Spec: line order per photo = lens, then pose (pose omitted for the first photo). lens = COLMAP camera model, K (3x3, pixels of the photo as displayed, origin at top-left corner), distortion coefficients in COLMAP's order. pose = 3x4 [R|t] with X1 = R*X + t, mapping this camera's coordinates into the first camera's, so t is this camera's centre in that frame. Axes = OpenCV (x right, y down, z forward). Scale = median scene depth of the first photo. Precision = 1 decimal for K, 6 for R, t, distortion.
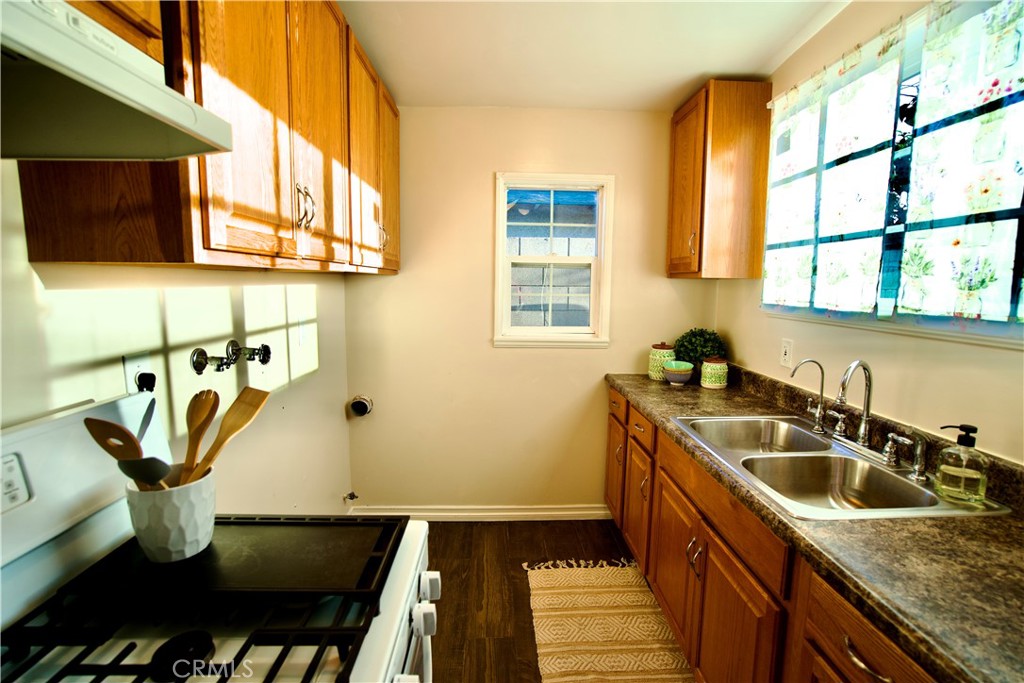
lens RADIAL K [[473.2, 0, 514.1], [0, 473.2, 337.6], [0, 0, 1]] dist [-0.047932, 0.016424]
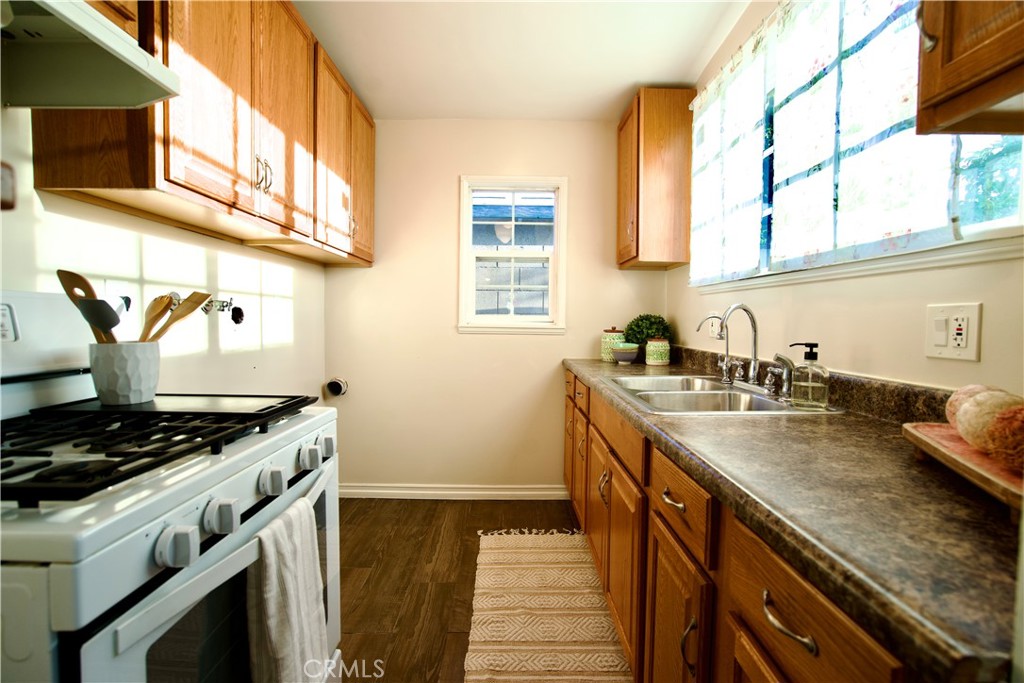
lens RADIAL K [[473.2, 0, 515.7], [0, 473.2, 338.5], [0, 0, 1]] dist [-0.047932, 0.016424]
pose [[0.999665, -0.000493, -0.025895, 0.171802], [-0.001482, 0.997093, -0.076177, 0.169294], [0.025857, 0.076190, 0.996758, -0.117230]]
